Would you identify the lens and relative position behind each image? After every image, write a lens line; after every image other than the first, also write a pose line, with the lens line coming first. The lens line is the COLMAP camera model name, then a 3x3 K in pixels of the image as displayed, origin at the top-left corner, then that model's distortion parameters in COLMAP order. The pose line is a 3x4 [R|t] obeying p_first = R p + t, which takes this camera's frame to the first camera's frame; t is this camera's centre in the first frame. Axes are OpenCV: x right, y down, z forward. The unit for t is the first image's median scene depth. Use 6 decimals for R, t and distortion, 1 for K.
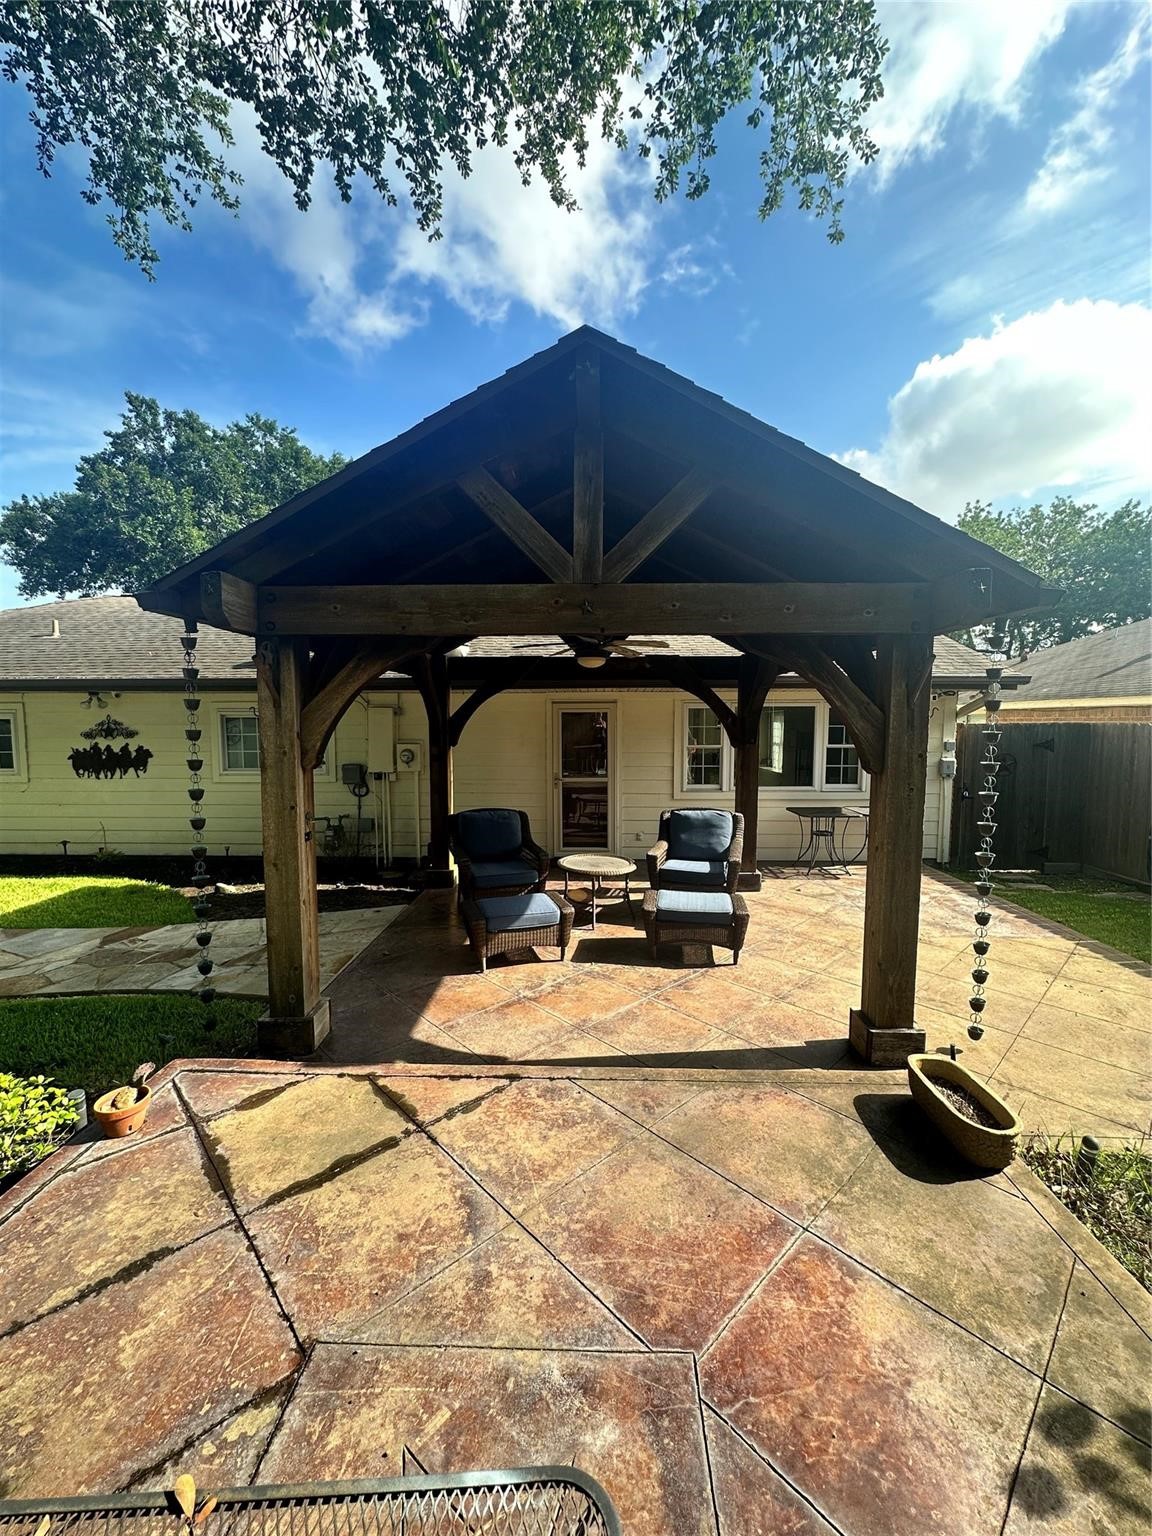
lens RADIAL K [[620.2, 0, 574.9], [0, 620.2, 752.0], [0, 0, 1]] dist [0.008281, -0.000875]
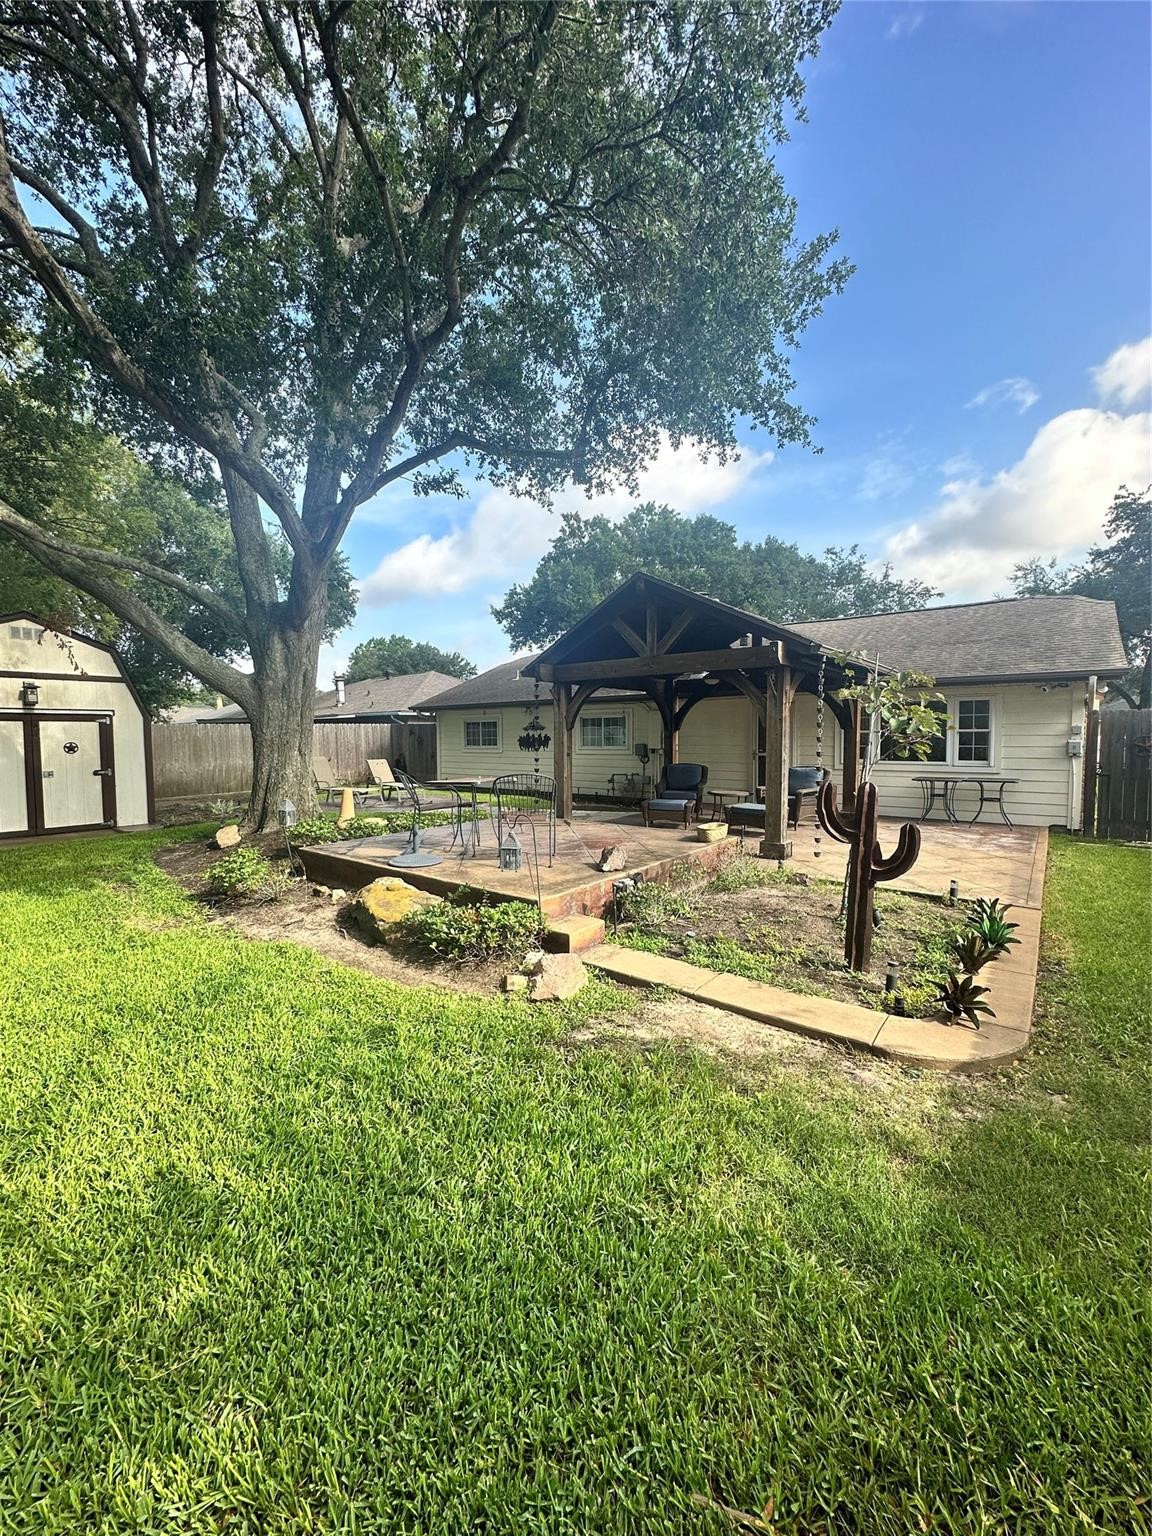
lens RADIAL K [[620.2, 0, 579.8], [0, 620.2, 770.6], [0, 0, 1]] dist [0.008281, -0.000875]
pose [[0.809424, 0.028901, -0.586514, 0.513068], [-0.020432, 0.999569, 0.021058, 0.059786], [0.586870, -0.005061, 0.809666, -0.490124]]
